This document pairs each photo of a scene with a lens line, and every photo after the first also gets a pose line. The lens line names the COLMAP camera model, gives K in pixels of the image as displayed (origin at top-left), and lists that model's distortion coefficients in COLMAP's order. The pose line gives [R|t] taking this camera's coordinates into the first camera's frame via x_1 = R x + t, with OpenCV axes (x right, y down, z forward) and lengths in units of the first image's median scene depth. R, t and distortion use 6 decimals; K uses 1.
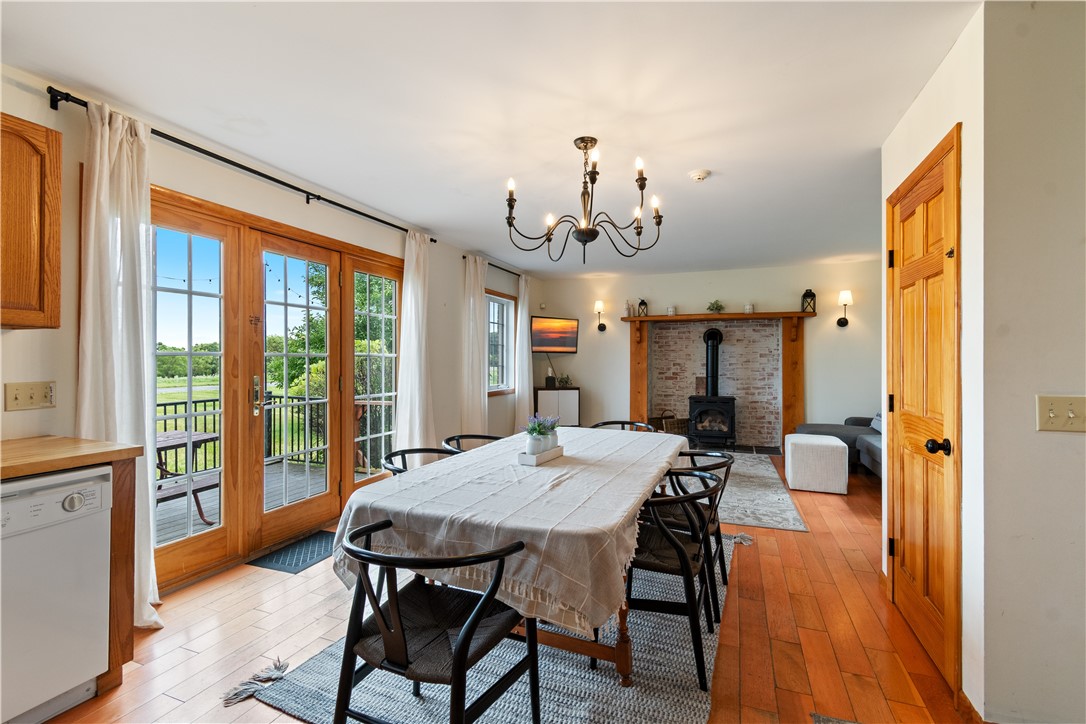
lens RADIAL K [[488.3, 0, 543.0], [0, 488.3, 362.0], [0, 0, 1]] dist [-0.002895, -0.001229]
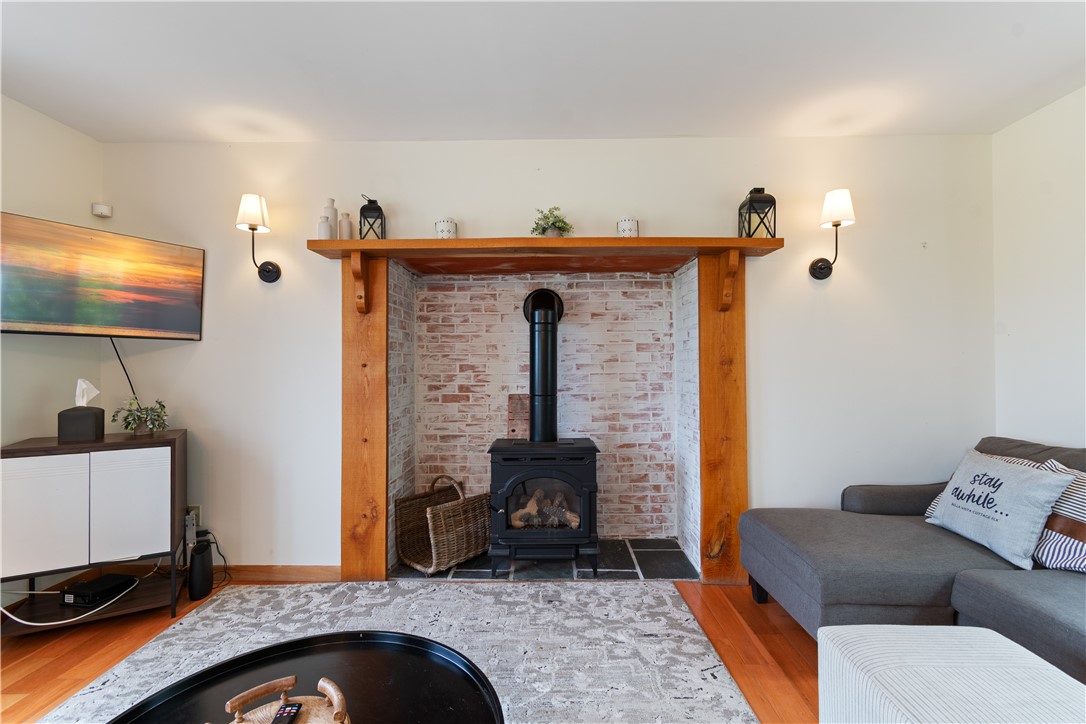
lens RADIAL K [[488.3, 0, 543.0], [0, 488.3, 362.0], [0, 0, 1]] dist [-0.002895, -0.001229]
pose [[0.938459, -0.004170, 0.345366, 0.194636], [0.007652, 0.999933, -0.008720, 0.004411], [-0.345307, 0.010826, 0.938427, 0.586087]]
